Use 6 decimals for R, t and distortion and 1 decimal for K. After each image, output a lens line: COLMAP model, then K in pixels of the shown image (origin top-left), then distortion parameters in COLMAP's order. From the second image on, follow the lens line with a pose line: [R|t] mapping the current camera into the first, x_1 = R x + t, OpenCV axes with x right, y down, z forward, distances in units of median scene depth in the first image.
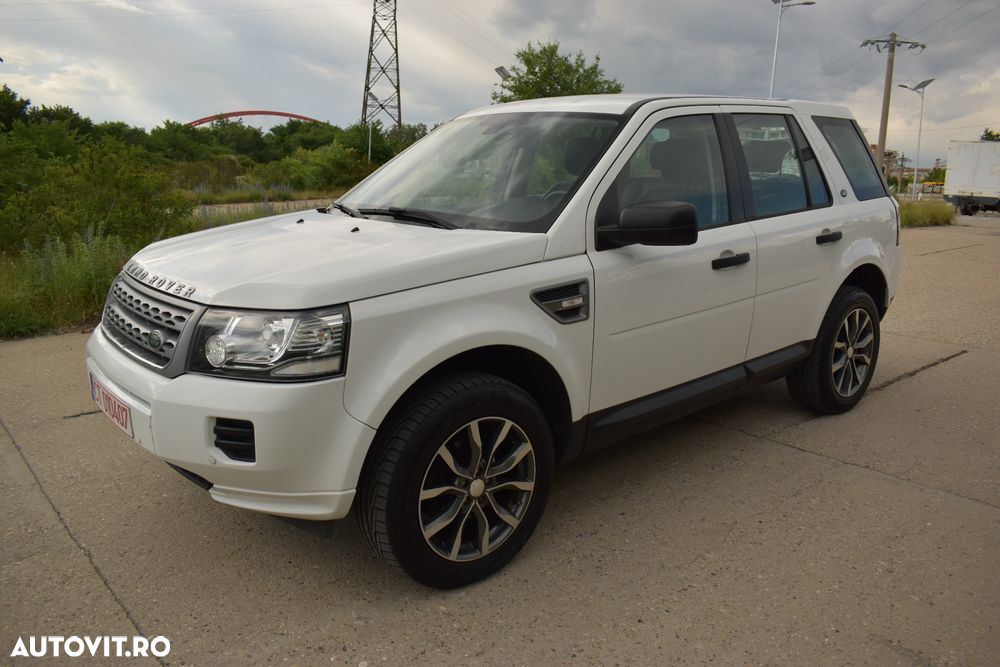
lens RADIAL K [[773.8, 0, 502.7], [0, 773.8, 331.1], [0, 0, 1]] dist [-0.094266, 0.016365]
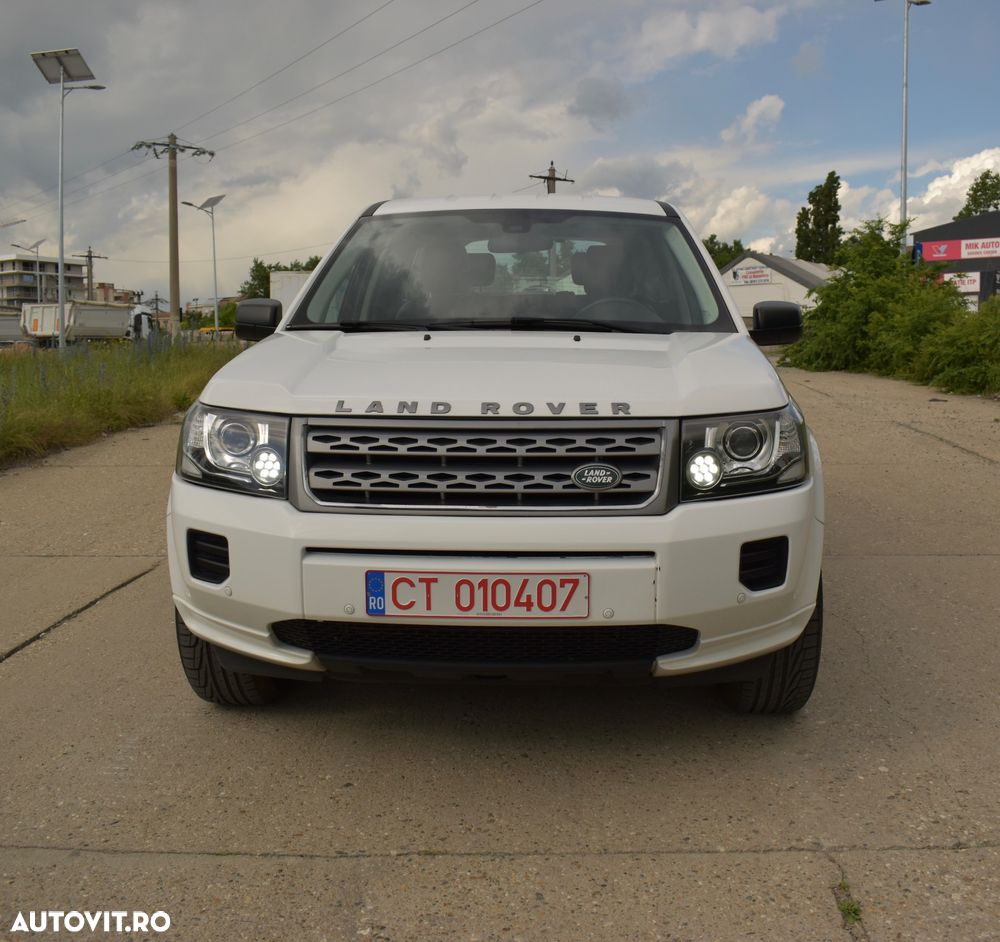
lens RADIAL K [[1085.6, 0, 544.8], [0, 1085.6, 453.3], [0, 0, 1]] dist [-0.093533, 0.000000]
pose [[0.663241, -0.108920, 0.740437, -0.989776], [0.169606, 0.985487, -0.006956, -0.009241], [-0.728934, 0.130196, 0.672090, 0.248390]]
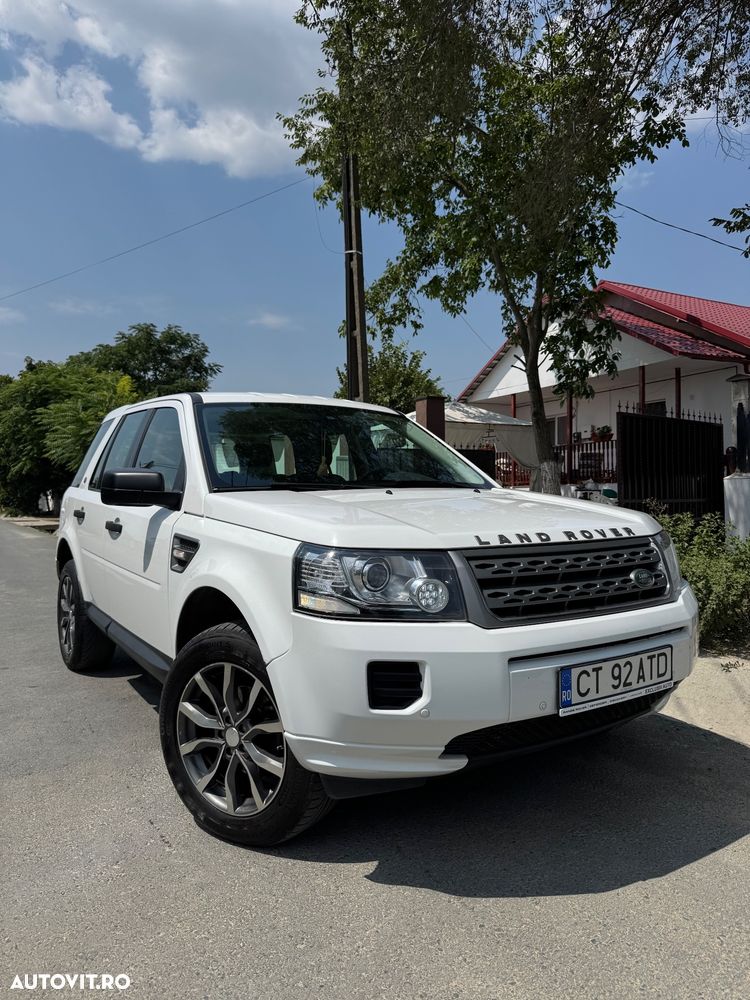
lens RADIAL K [[701.6, 0, 376.9], [0, 701.6, 494.6], [0, 0, 1]] dist [0.052042, -0.045392]
pose [[0.132367, -0.013104, 0.991114, -1.146880], [0.237549, 0.971192, -0.018885, -0.132665], [-0.962315, 0.237938, 0.131667, 0.931404]]
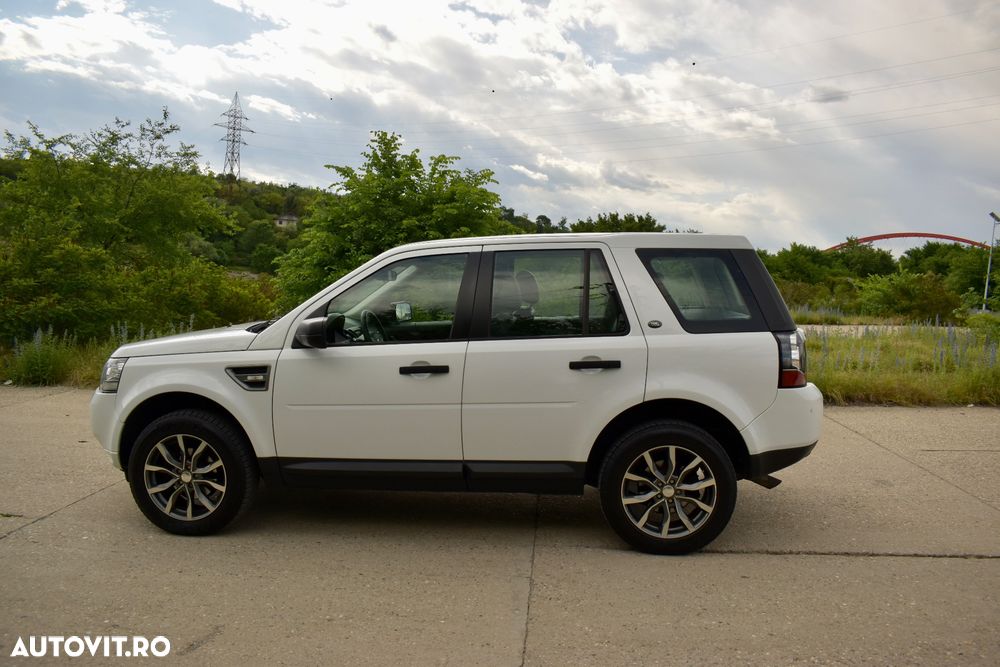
lens RADIAL K [[773.8, 0, 505.2], [0, 773.8, 333.7], [0, 0, 1]] dist [-0.094266, 0.016365]
pose [[0.692285, 0.057309, -0.719345, 1.355137], [-0.166278, 0.982686, -0.081734, -0.071932], [0.702206, 0.176195, 0.689828, 0.232470]]
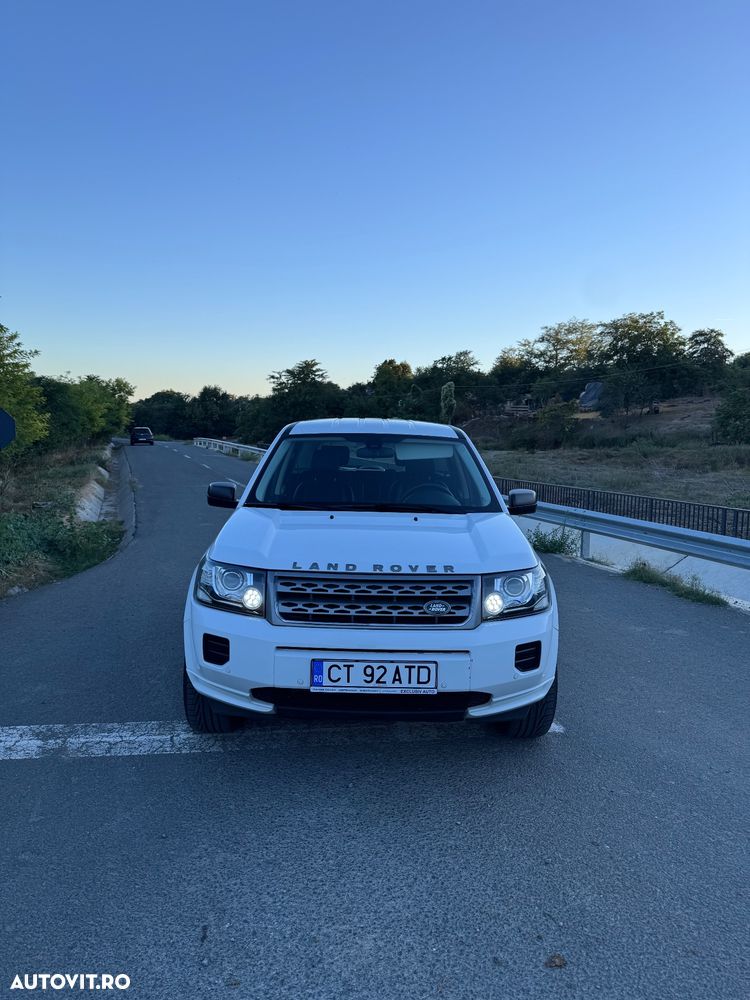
lens RADIAL K [[701.6, 0, 372.5], [0, 701.6, 482.7], [0, 0, 1]] dist [0.052042, -0.045392]
pose [[0.637723, -0.037595, 0.769348, -1.158564], [0.155209, 0.984593, -0.080542, -0.097361], [-0.754466, 0.170773, 0.633733, 0.194442]]
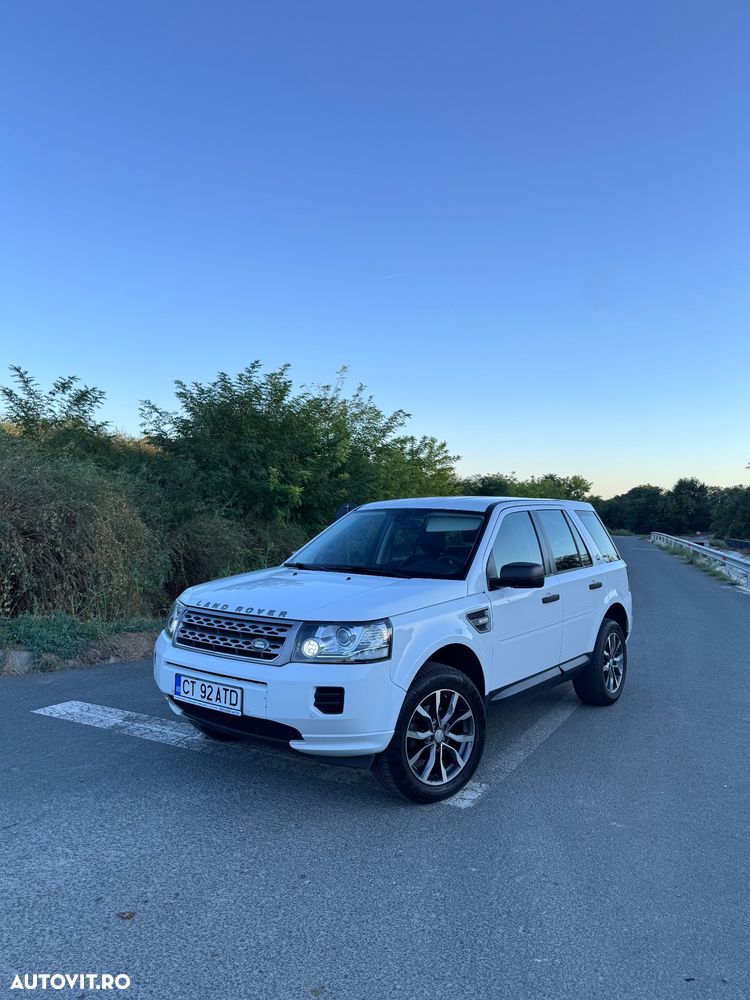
lens RADIAL K [[701.6, 0, 373.2], [0, 701.6, 491.1], [0, 0, 1]] dist [0.052042, -0.045392]
pose [[0.978084, 0.022673, 0.206971, -0.418223], [0.034501, 0.962661, -0.268501, 0.084235], [-0.205331, 0.269757, 0.940782, -0.434301]]
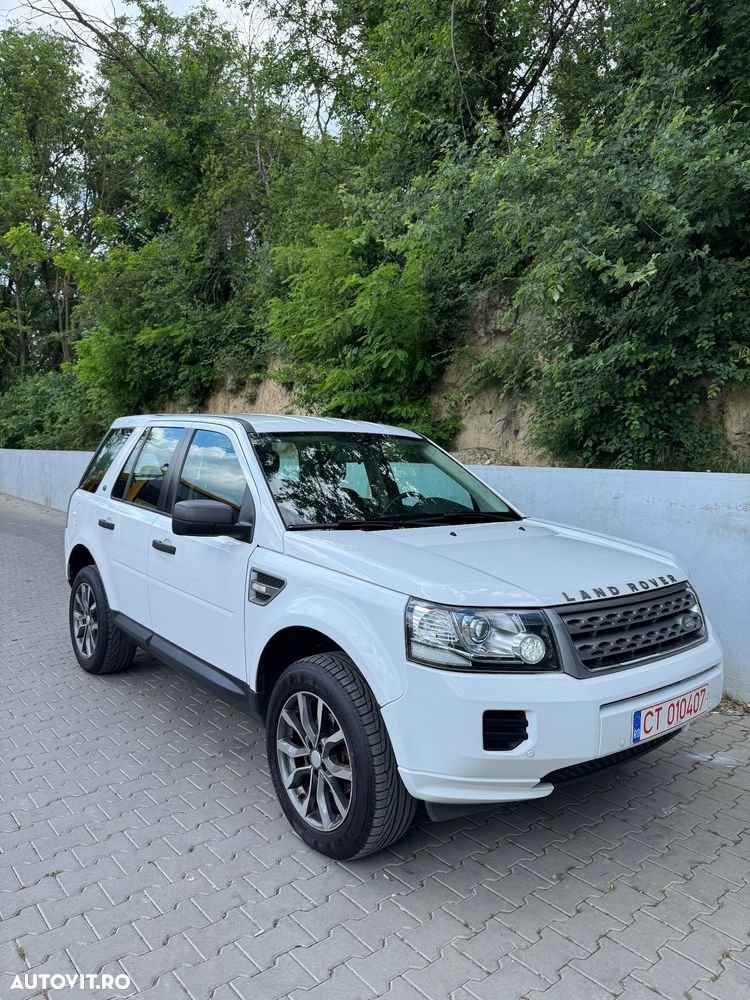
lens RADIAL K [[701.6, 0, 394.4], [0, 701.6, 502.9], [0, 0, 1]] dist [0.052042, -0.045392]
pose [[0.013272, -0.068671, 0.997551, -1.229626], [0.208929, 0.975808, 0.064394, -0.269847], [-0.977841, 0.207563, 0.027298, 1.078975]]
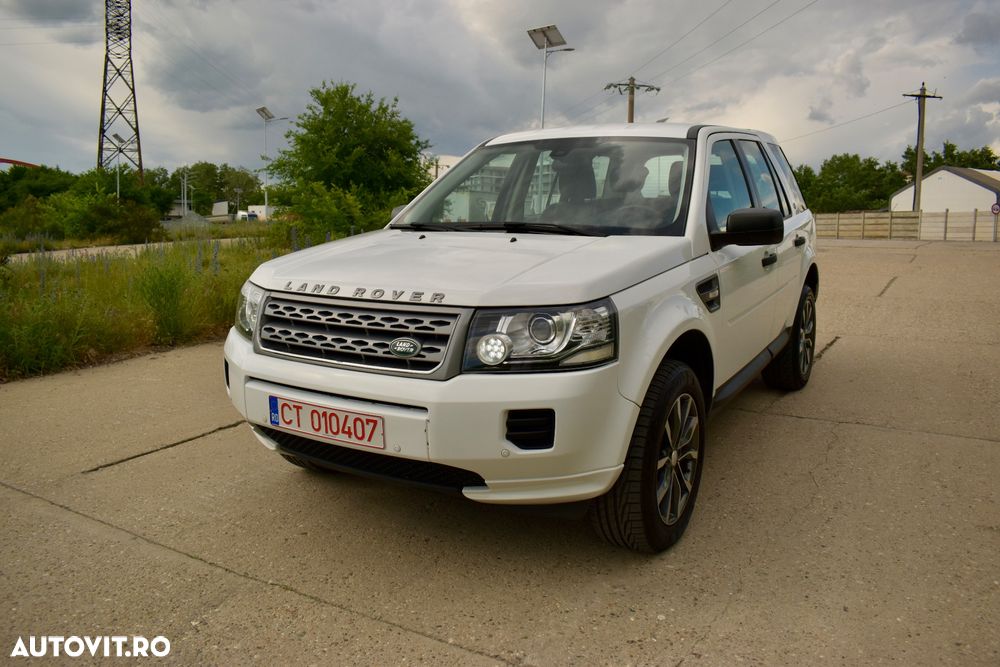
lens RADIAL K [[773.8, 0, 506.8], [0, 773.8, 327.4], [0, 0, 1]] dist [-0.094266, 0.016365]
pose [[0.948927, -0.068022, 0.308077, -0.498448], [0.084899, 0.995517, -0.041696, 0.030925], [-0.303859, 0.065721, 0.950447, -0.012188]]
